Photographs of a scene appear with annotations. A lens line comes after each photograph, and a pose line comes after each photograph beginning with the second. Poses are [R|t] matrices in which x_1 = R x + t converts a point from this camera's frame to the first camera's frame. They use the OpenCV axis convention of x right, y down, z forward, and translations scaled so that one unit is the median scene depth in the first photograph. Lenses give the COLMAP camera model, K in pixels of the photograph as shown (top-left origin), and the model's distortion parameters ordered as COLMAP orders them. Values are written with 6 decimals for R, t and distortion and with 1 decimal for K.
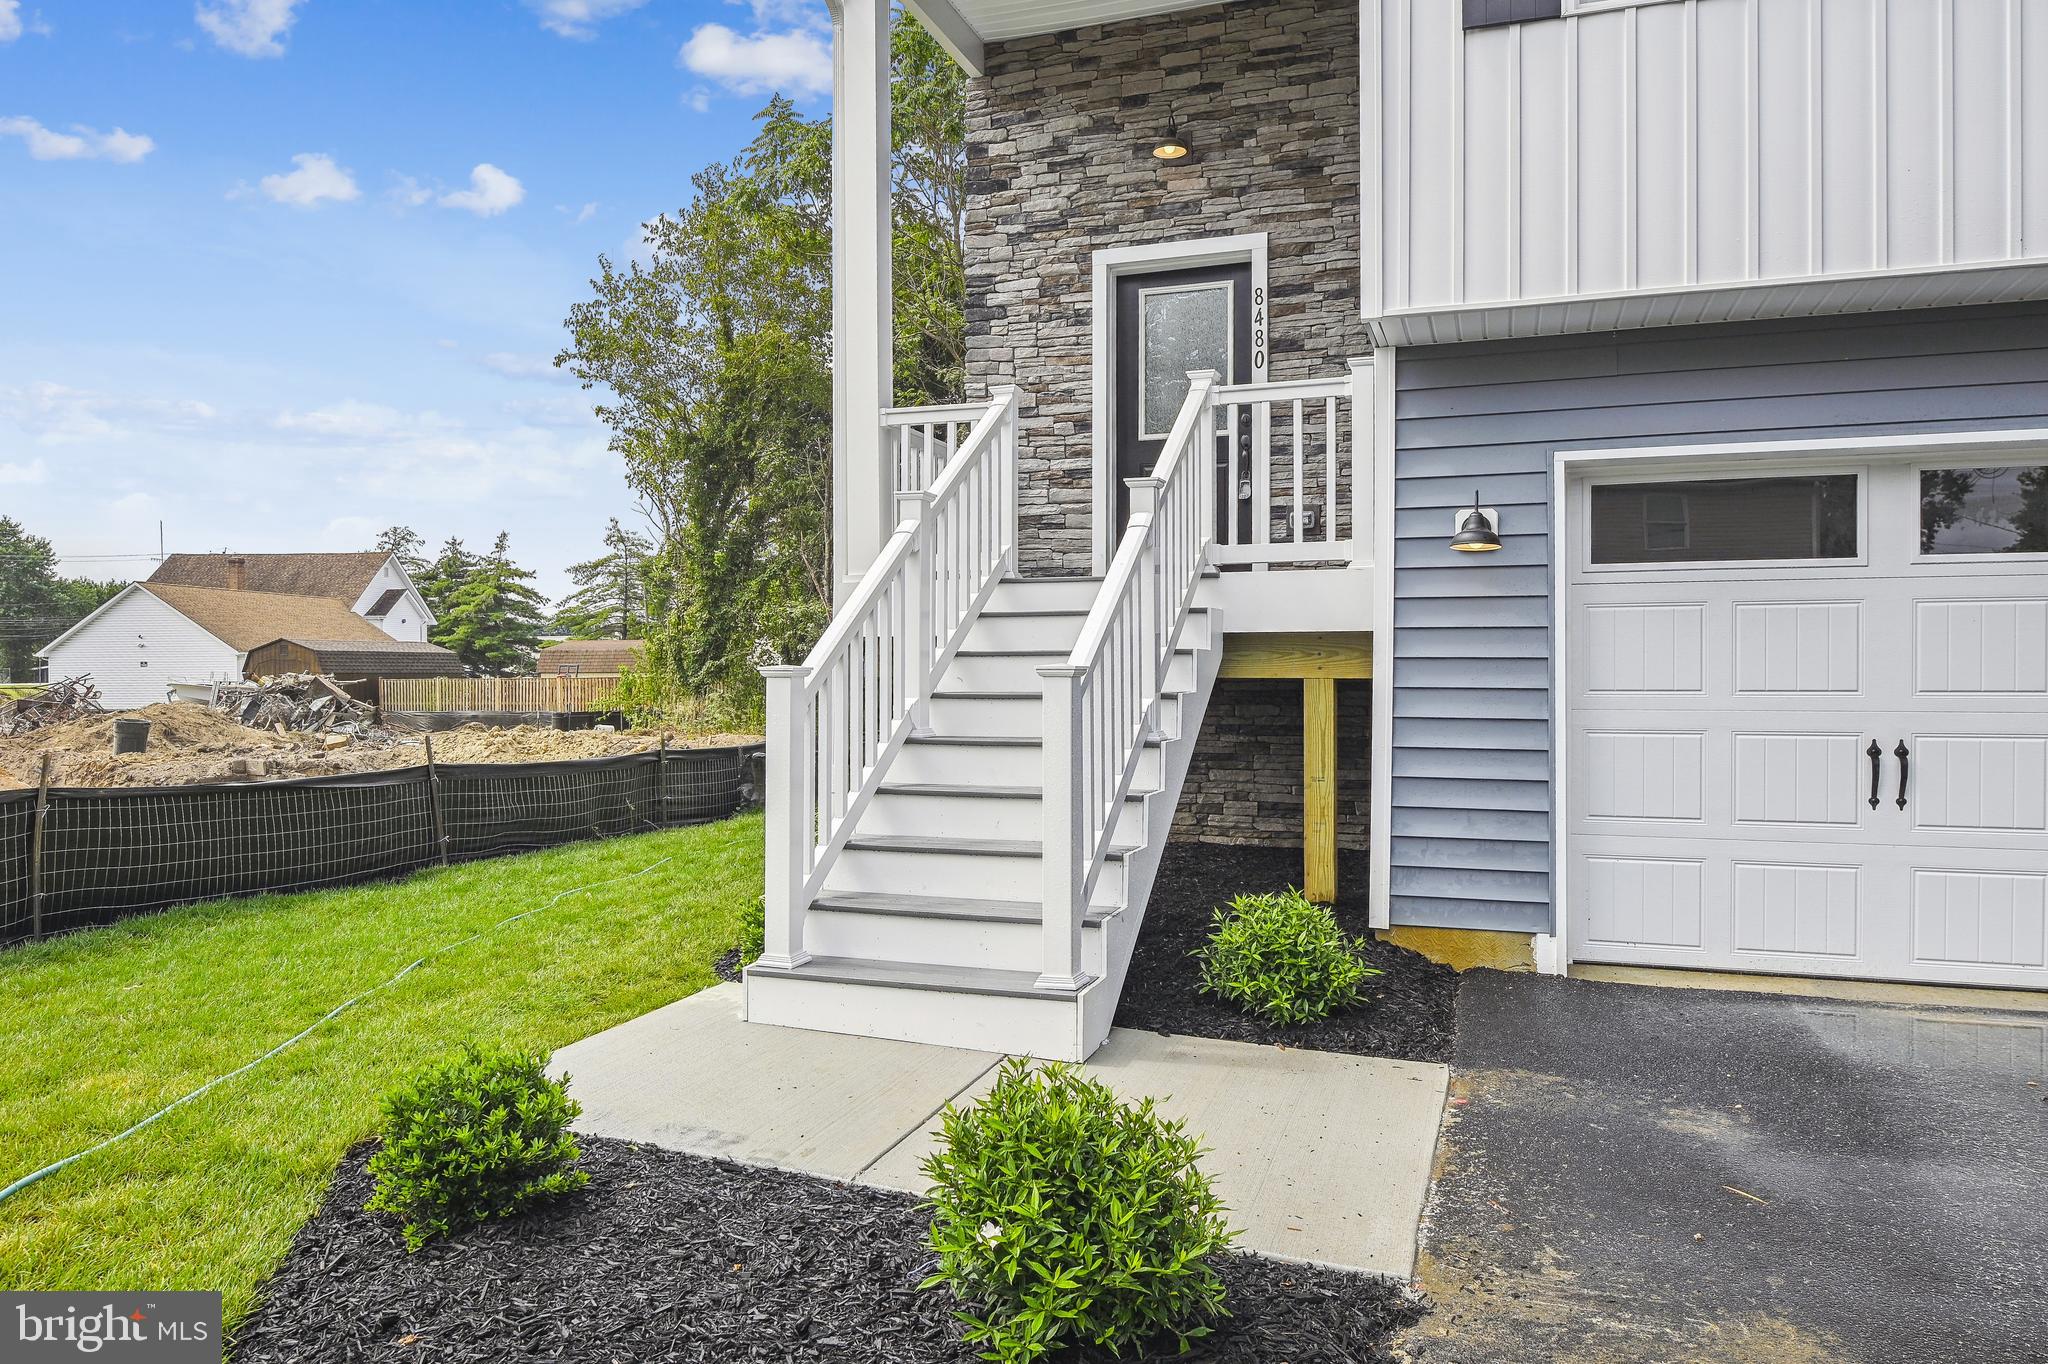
lens RADIAL K [[1284.9, 0, 1051.7], [0, 1284.9, 699.2], [0, 0, 1]] dist [0.005473, -0.032261]
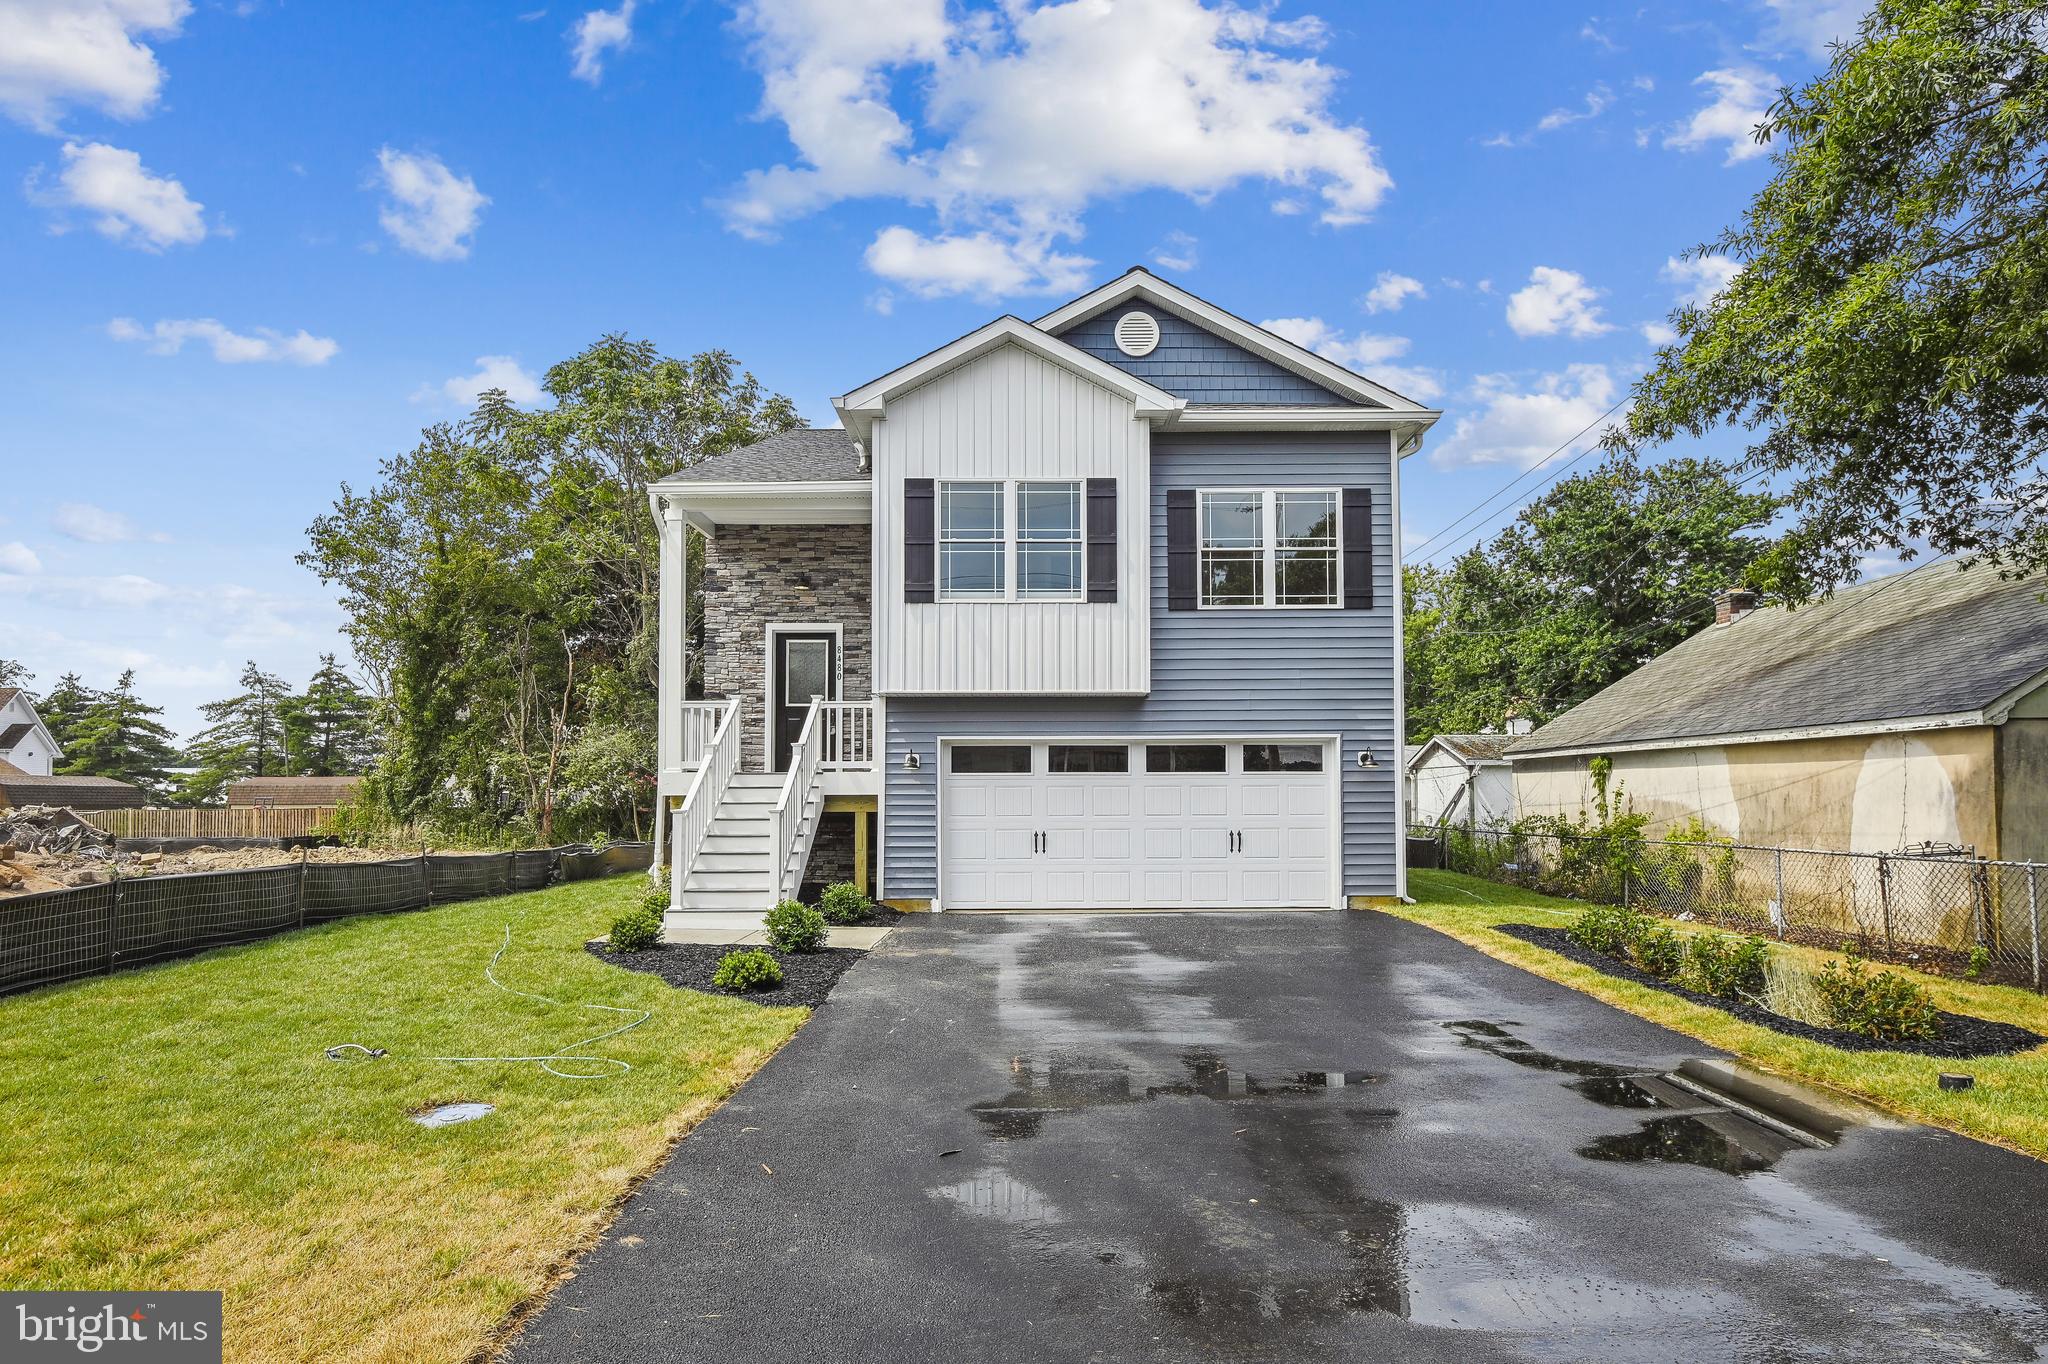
lens RADIAL K [[1088.0, 0, 1033.0], [0, 1088.0, 779.4], [0, 0, 1]] dist [0.000428, -0.014051]
pose [[0.946604, 0.006899, 0.322325, -0.137130], [0.006564, 0.999151, -0.040665, 0.007636], [-0.322332, 0.040609, 0.945755, -0.943699]]
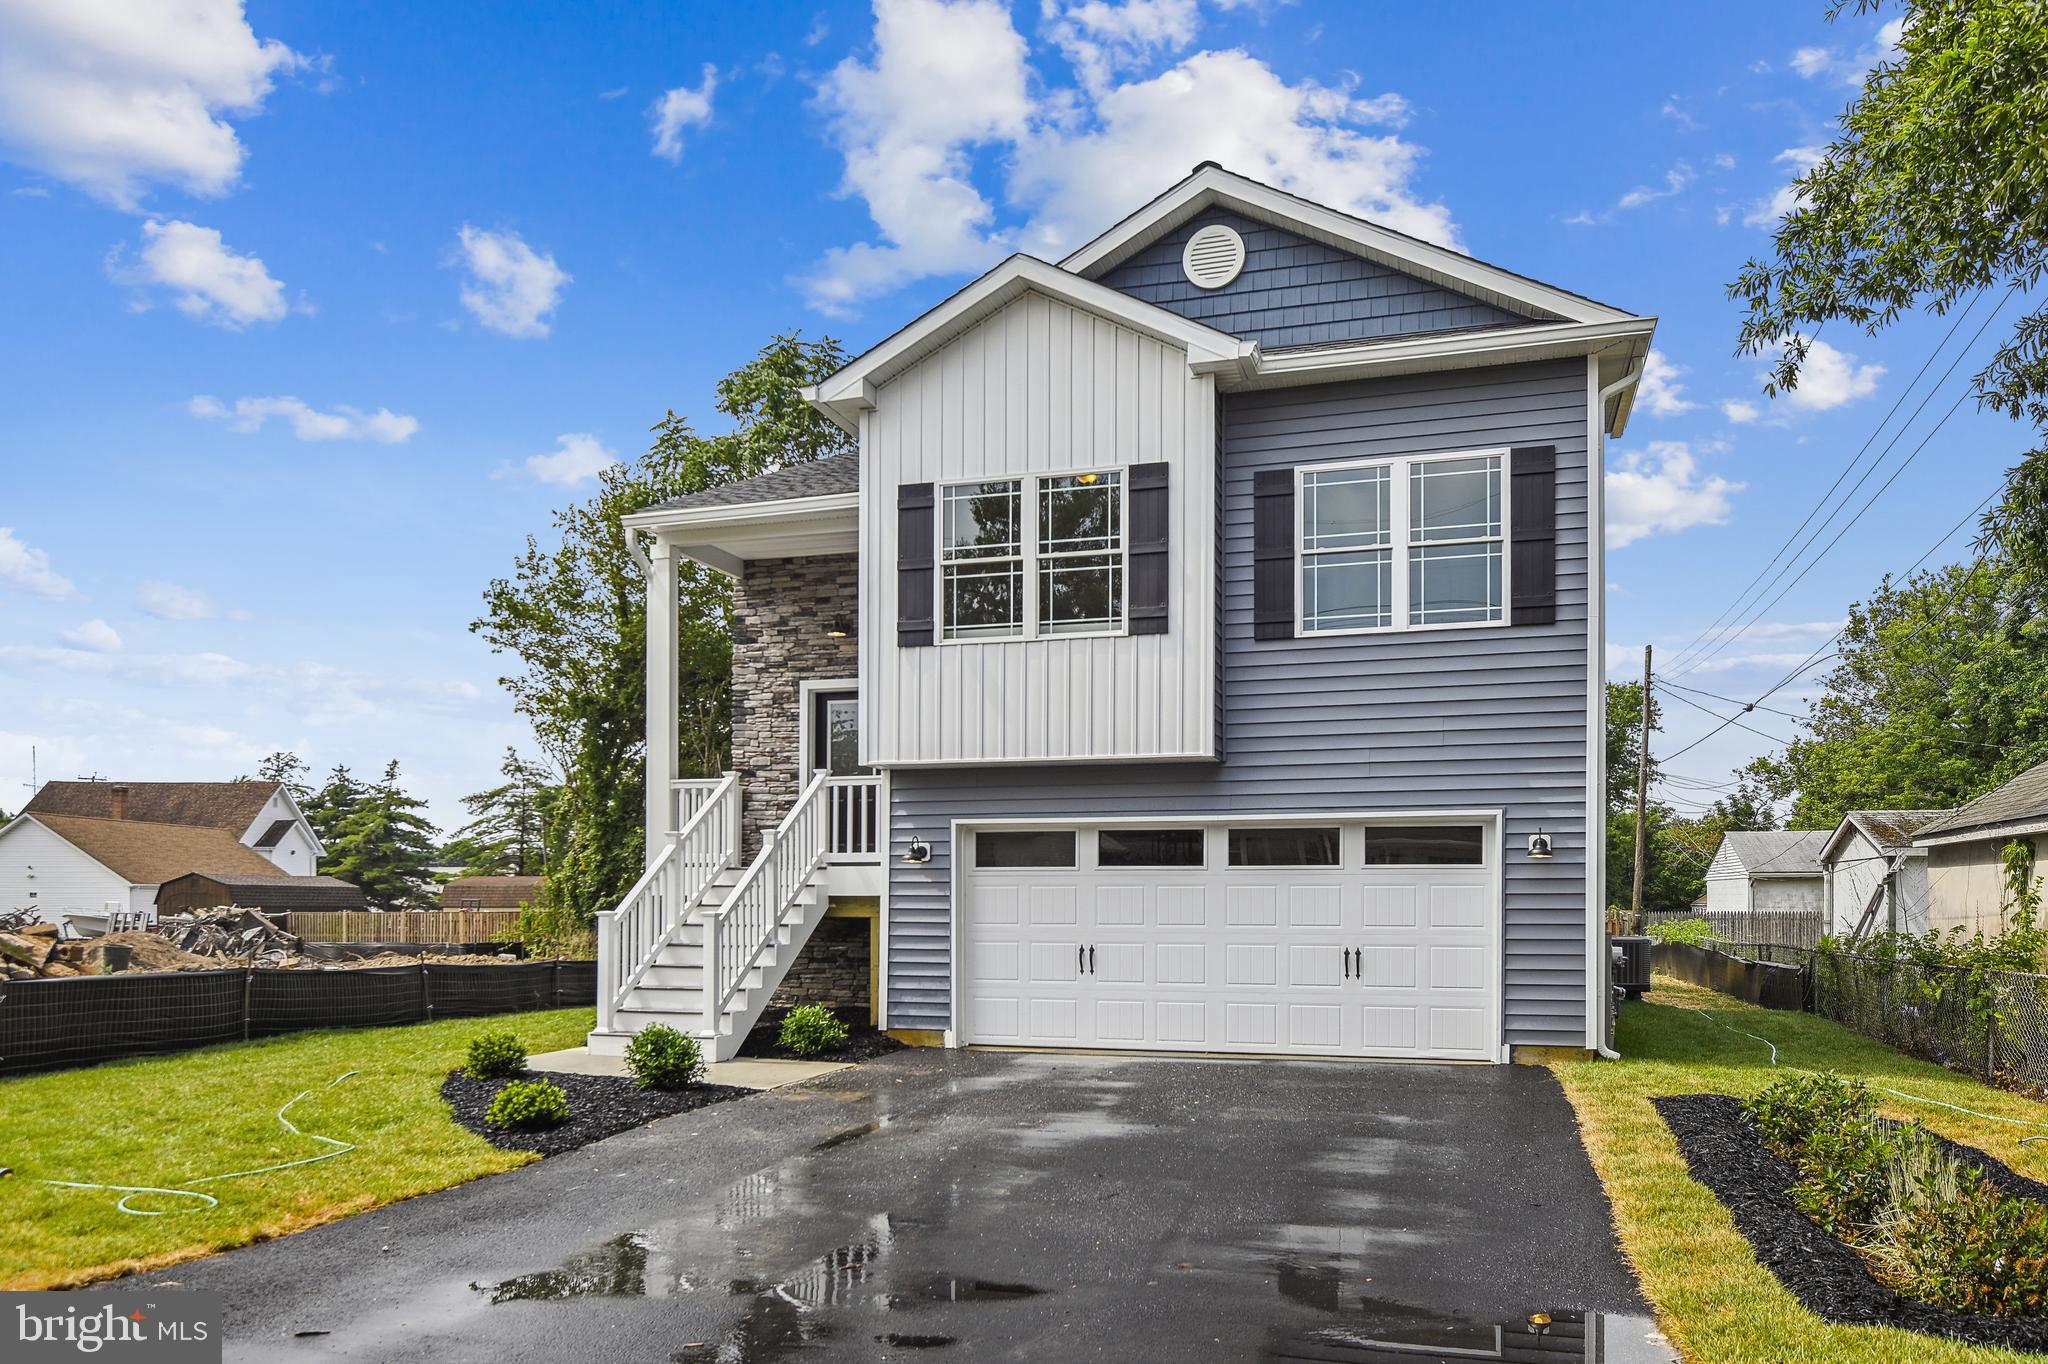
lens RADIAL K [[1416.8, 0, 1047.3], [0, 1416.8, 921.1], [0, 0, 1]] dist [-0.001437, -0.000703]
pose [[0.999303, 0.006457, 0.036776, 0.304858], [-0.006010, 0.999907, -0.012244, 0.011956], [-0.036851, 0.012014, 0.999249, -0.992664]]
